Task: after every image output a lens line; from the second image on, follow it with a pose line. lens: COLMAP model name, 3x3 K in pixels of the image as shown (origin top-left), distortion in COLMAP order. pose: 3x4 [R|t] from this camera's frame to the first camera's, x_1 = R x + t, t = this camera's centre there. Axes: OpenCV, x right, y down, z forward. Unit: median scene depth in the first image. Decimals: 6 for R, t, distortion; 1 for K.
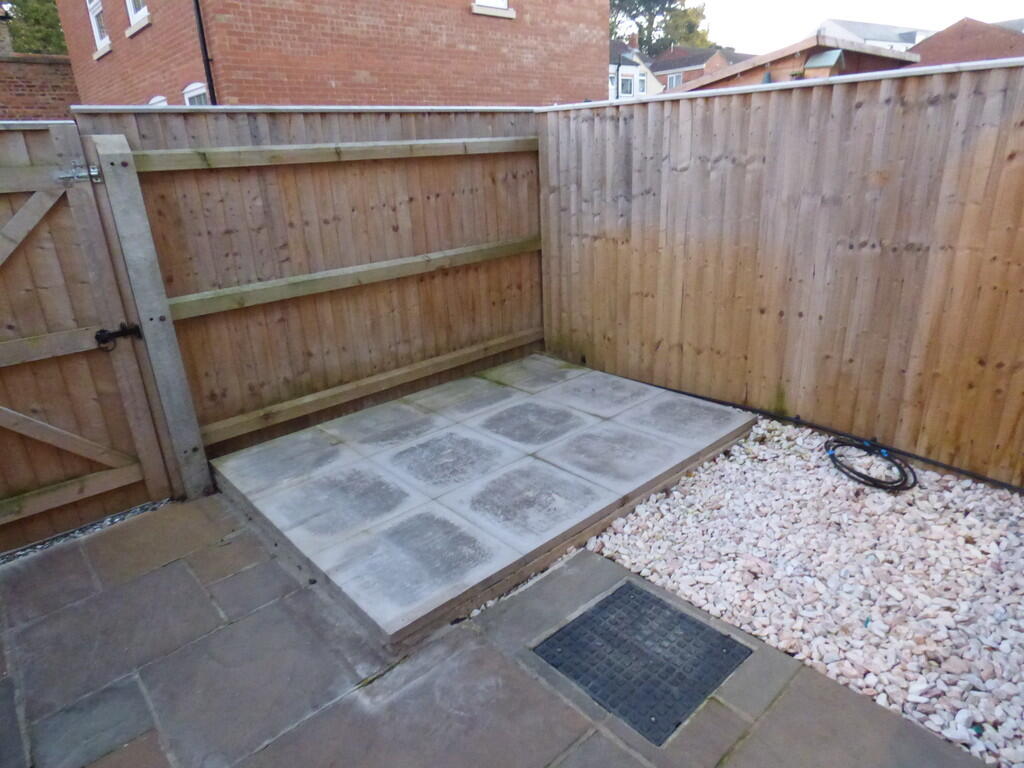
lens RADIAL K [[623.7, 0, 511.1], [0, 623.7, 376.8], [0, 0, 1]] dist [-0.016416, -0.004345]
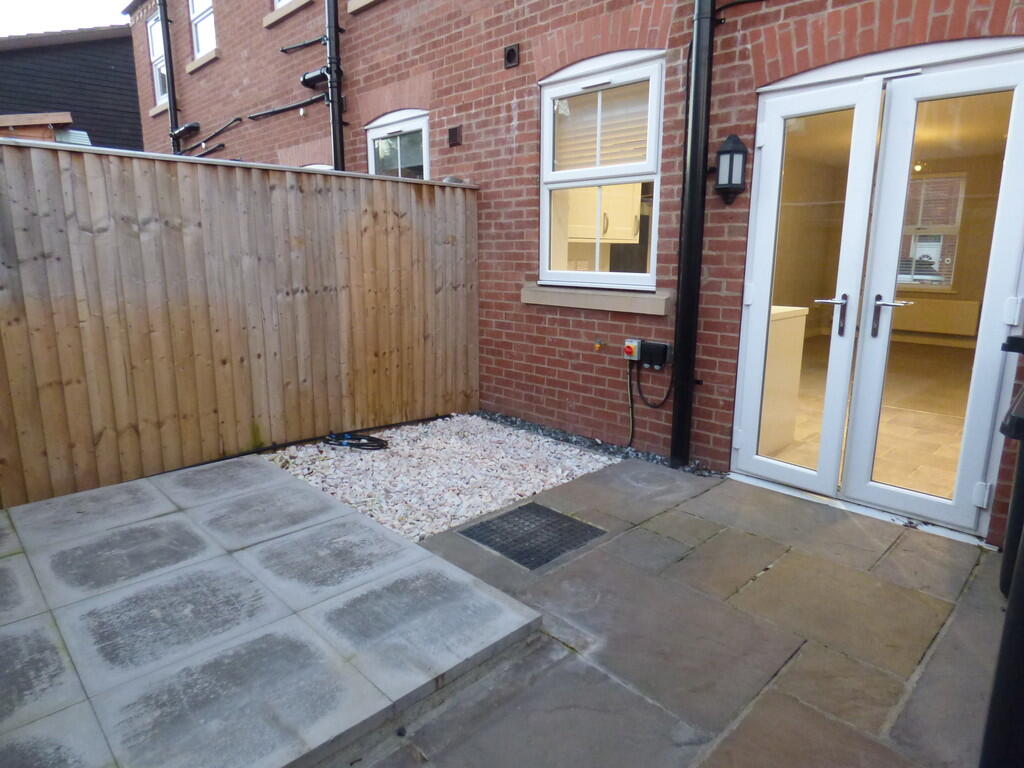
lens RADIAL K [[623.7, 0, 512.1], [0, 623.7, 387.4], [0, 0, 1]] dist [-0.016416, -0.004345]
pose [[-0.040664, -0.166315, 0.985234, -0.741580], [0.334307, 0.926955, 0.170275, -0.088278], [-0.941586, 0.336295, 0.017907, 0.569187]]
